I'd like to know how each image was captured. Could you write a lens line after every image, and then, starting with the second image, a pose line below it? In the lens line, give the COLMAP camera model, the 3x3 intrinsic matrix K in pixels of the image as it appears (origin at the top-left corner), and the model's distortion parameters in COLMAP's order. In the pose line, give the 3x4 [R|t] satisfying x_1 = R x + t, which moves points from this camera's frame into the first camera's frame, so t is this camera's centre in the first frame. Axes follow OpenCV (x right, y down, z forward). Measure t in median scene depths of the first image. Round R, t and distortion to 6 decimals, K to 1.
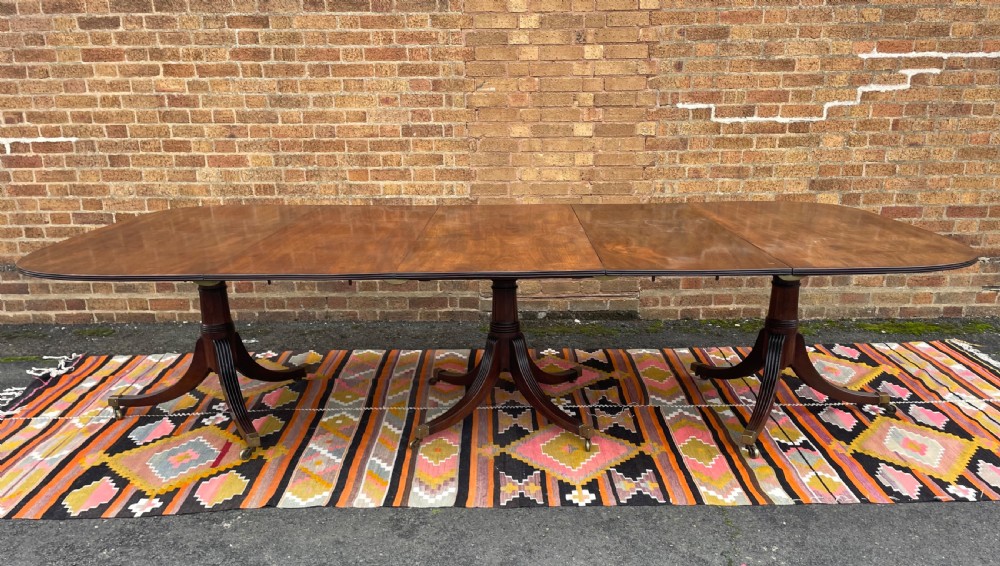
lens RADIAL K [[749.5, 0, 507.0], [0, 749.5, 320.0], [0, 0, 1]] dist [0.089346, -0.119392]
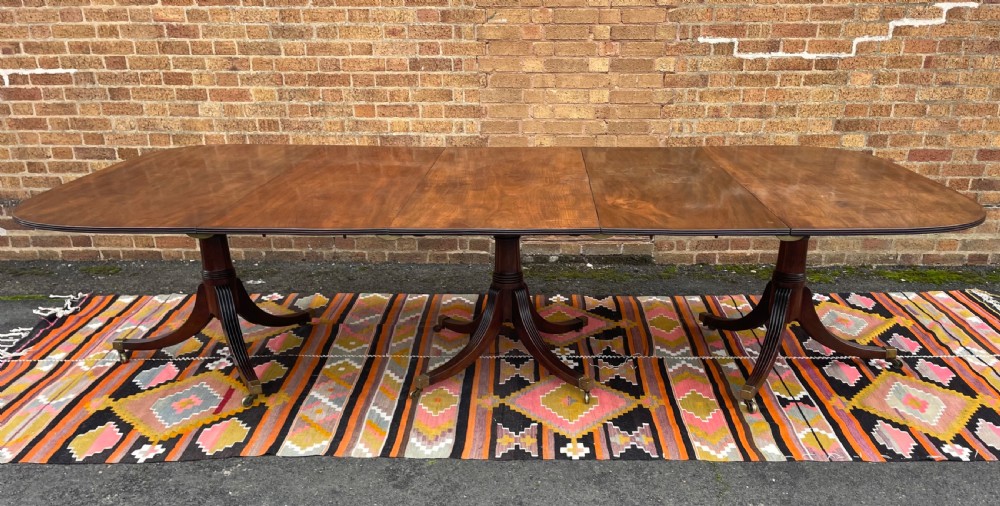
lens RADIAL K [[774.7, 0, 521.7], [0, 774.7, 316.9], [0, 0, 1]] dist [0.089447, -0.118650]
pose [[0.999753, 0.013484, -0.017686, 0.025307], [-0.011852, 0.995930, 0.089344, -0.021963], [0.018818, -0.089112, 0.995844, -0.015565]]
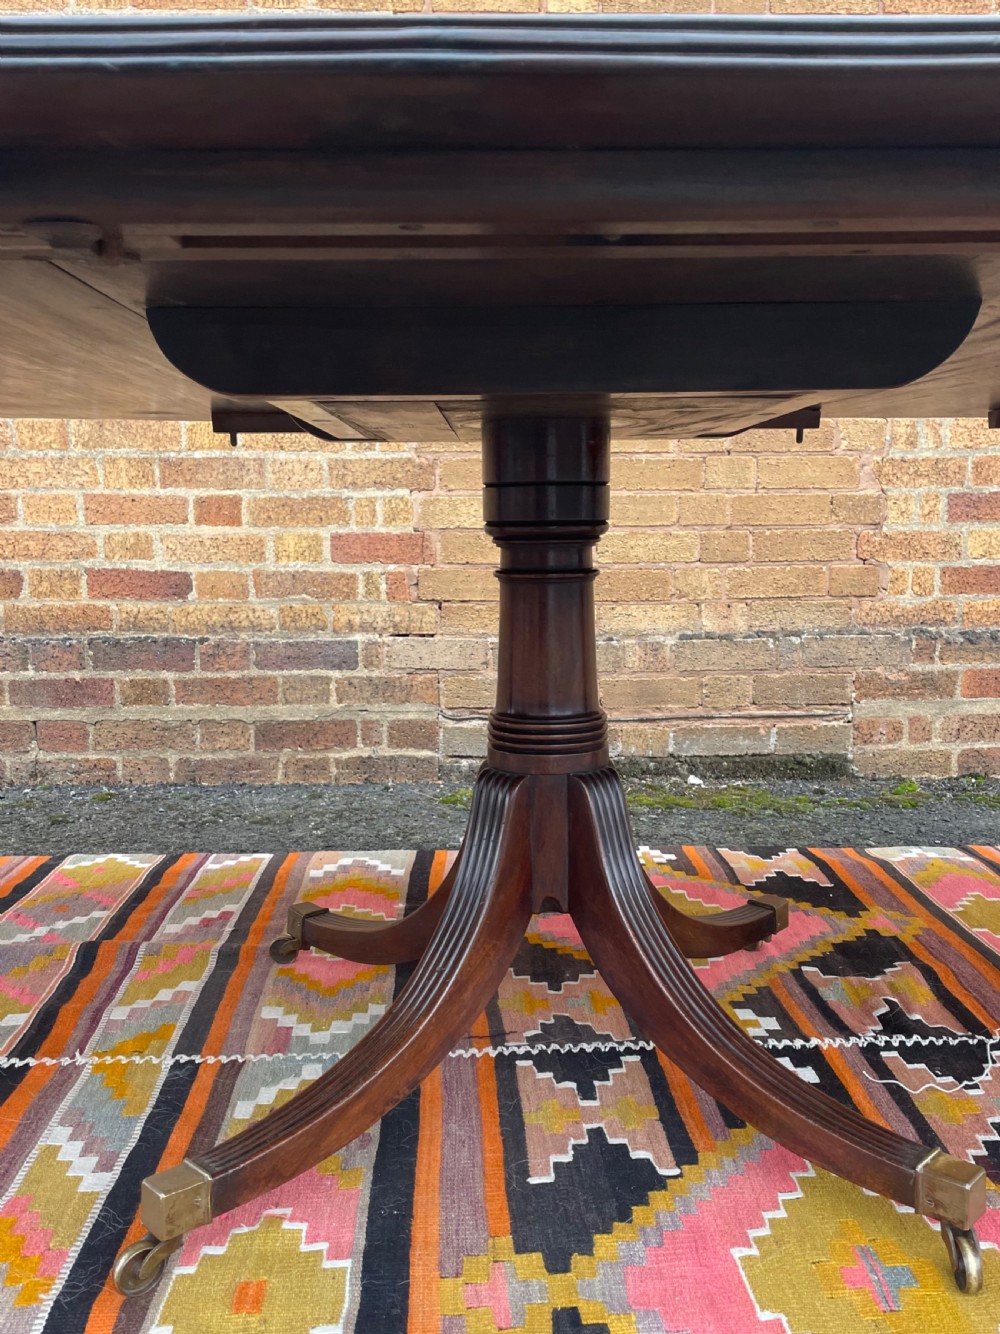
lens RADIAL K [[1116.2, 0, 513.4], [0, 1116.2, 711.0], [0, 0, 1]] dist [0.092899, -0.115103]
pose [[0.999404, -0.001618, 0.034478, -0.020161], [0.005587, 0.993308, -0.115358, 0.033185], [-0.034060, 0.115482, 0.992725, 0.454127]]
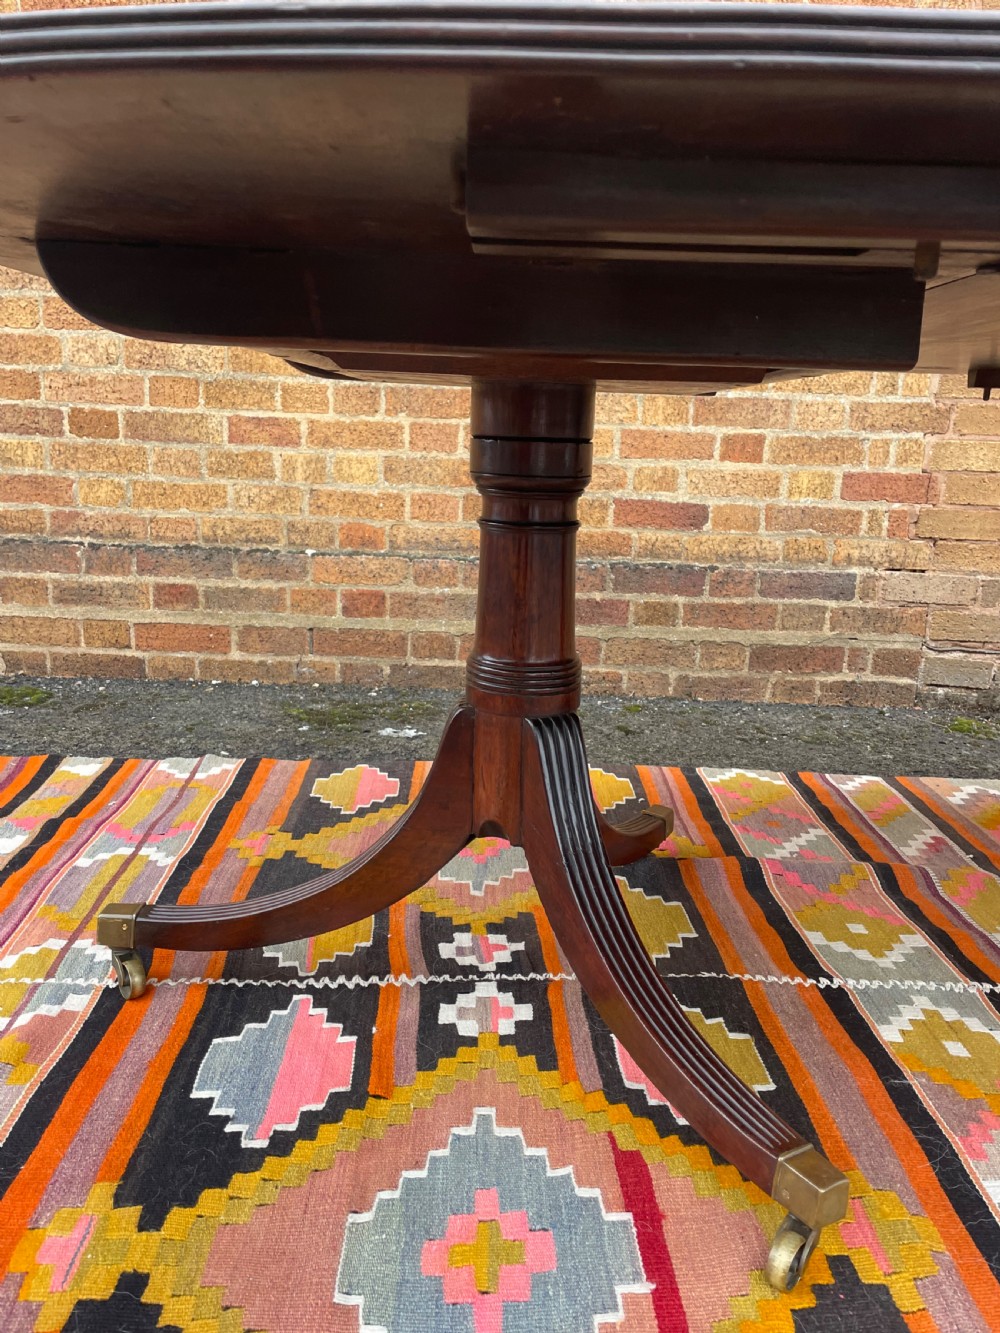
lens RADIAL K [[999.7, 0, 502.1], [0, 999.7, 673.0], [0, 0, 1]] dist [0.086150, -0.113994]
pose [[0.999083, 0.041717, 0.009599, -0.290593], [-0.041189, 0.997909, -0.049806, 0.020310], [-0.011657, 0.049365, 0.998713, 0.473557]]
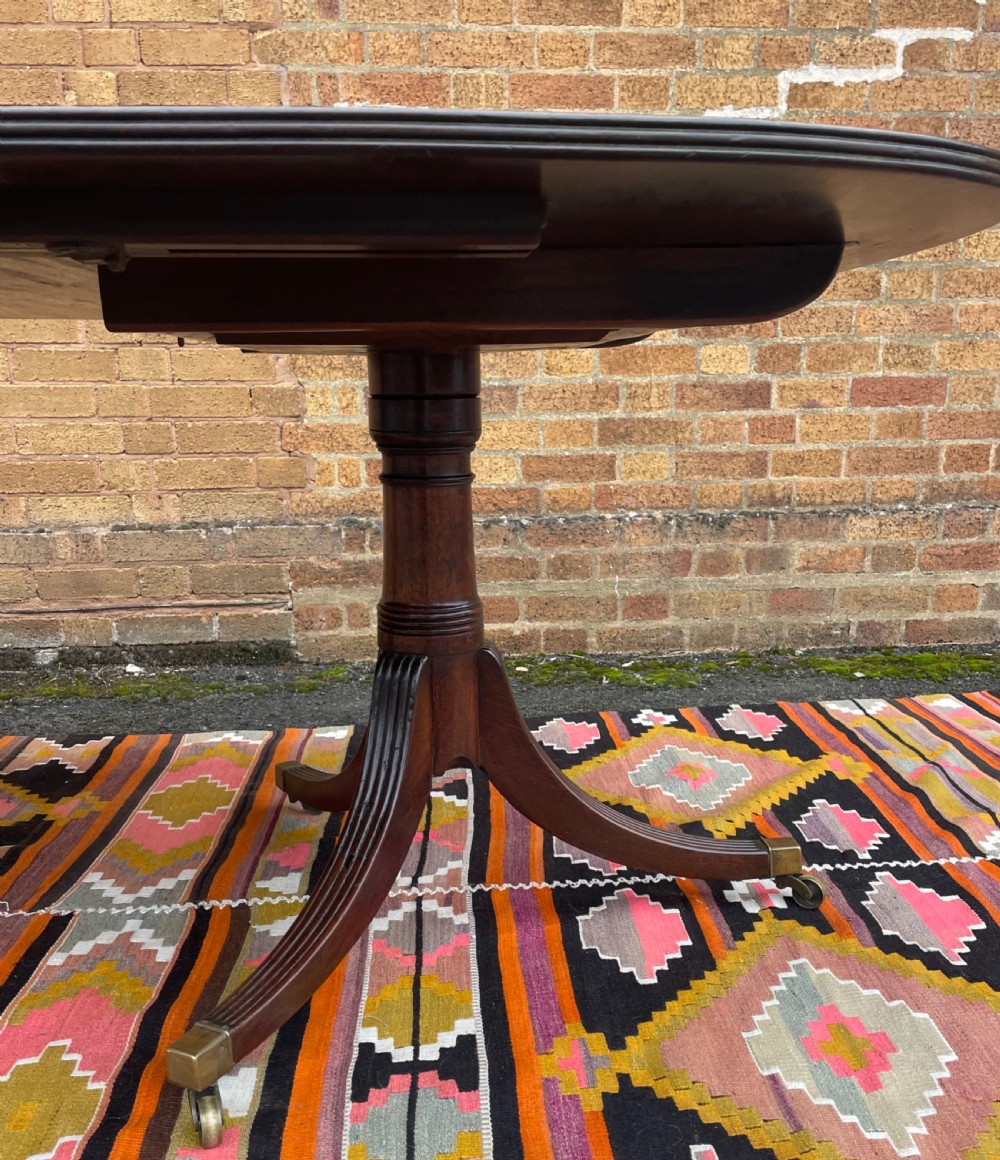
lens RADIAL K [[1111.6, 0, 519.5], [0, 1111.6, 684.6], [0, 0, 1]] dist [0.047122, 0.000000]
pose [[0.996752, -0.022782, 0.077238, 0.266702], [0.024586, 0.999445, -0.022483, 0.029646], [-0.076683, 0.024309, 0.996759, 0.416115]]
